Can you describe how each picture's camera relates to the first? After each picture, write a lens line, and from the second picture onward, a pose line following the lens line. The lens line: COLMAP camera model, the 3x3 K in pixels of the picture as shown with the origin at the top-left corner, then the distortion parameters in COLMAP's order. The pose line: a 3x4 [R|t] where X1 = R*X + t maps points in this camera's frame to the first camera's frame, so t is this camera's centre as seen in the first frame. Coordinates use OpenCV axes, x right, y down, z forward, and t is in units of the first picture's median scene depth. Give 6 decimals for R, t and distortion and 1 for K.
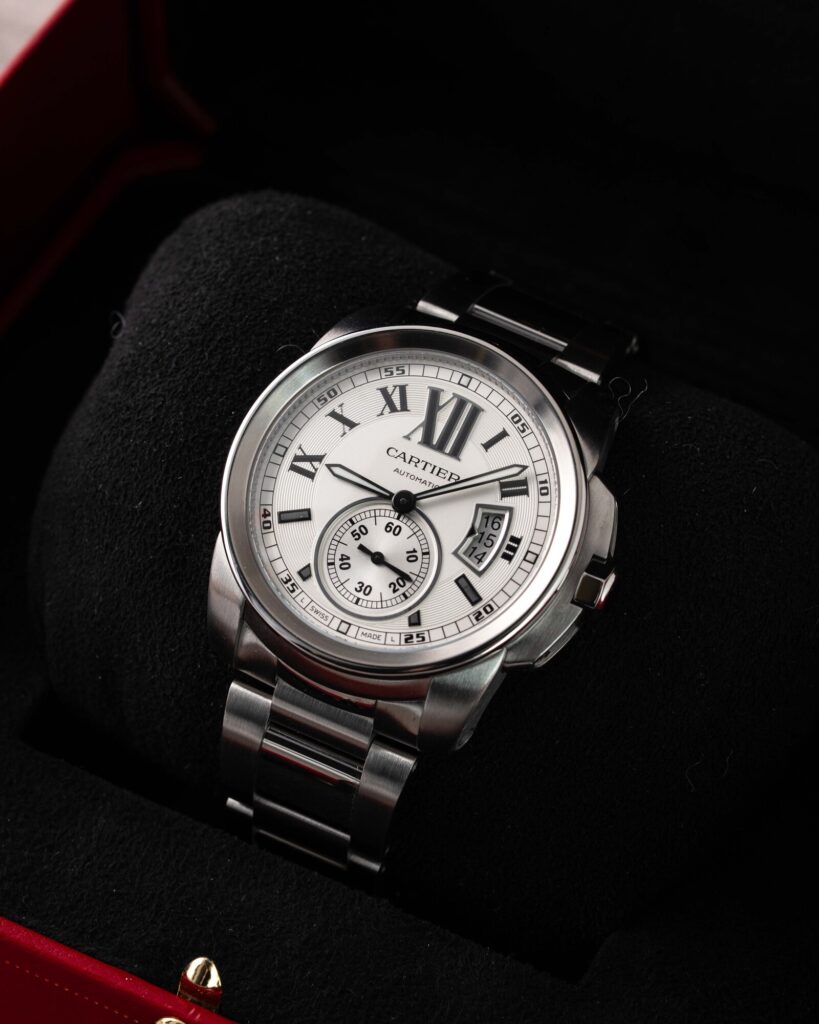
lens RADIAL K [[3987.3, 0, 409.5], [0, 3987.3, 512.0], [0, 0, 1]] dist [0.058378, 3.054722]
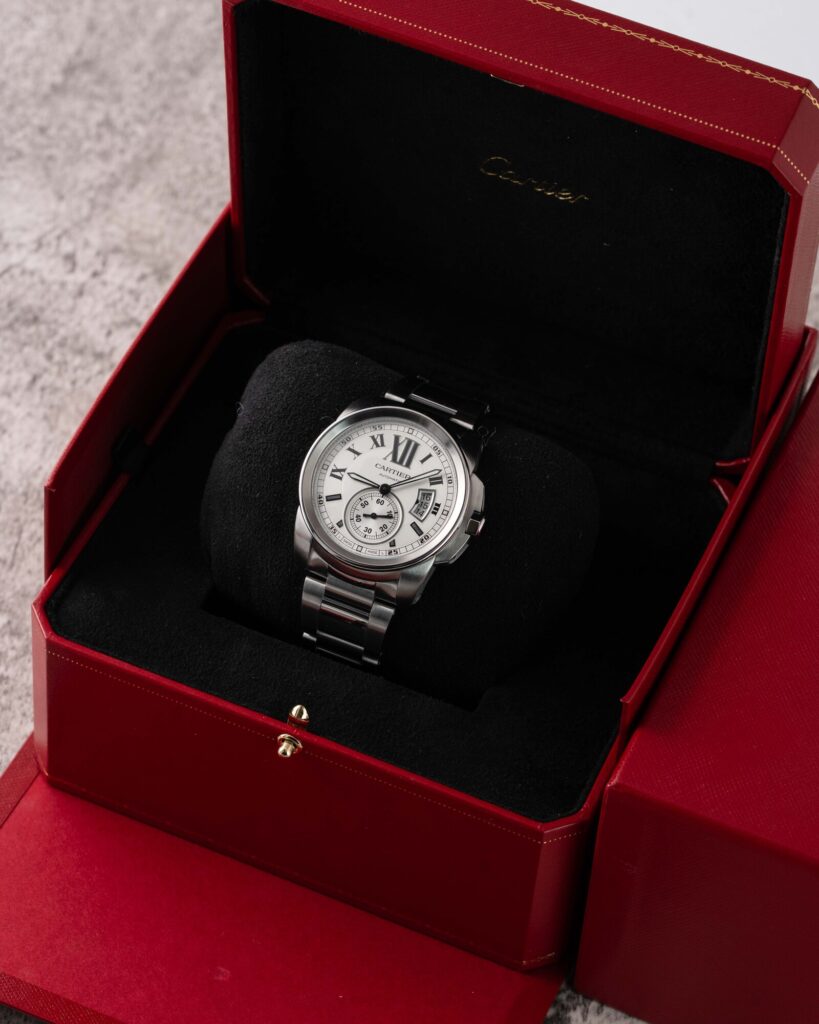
lens RADIAL K [[3987.3, 0, 409.5], [0, 3987.3, 512.0], [0, 0, 1]] dist [0.058378, 3.054722]
pose [[0.998214, -0.038329, 0.045830, -0.086195], [0.037967, 0.999241, 0.008753, -0.008422], [-0.046131, -0.006997, 0.998911, -1.130647]]
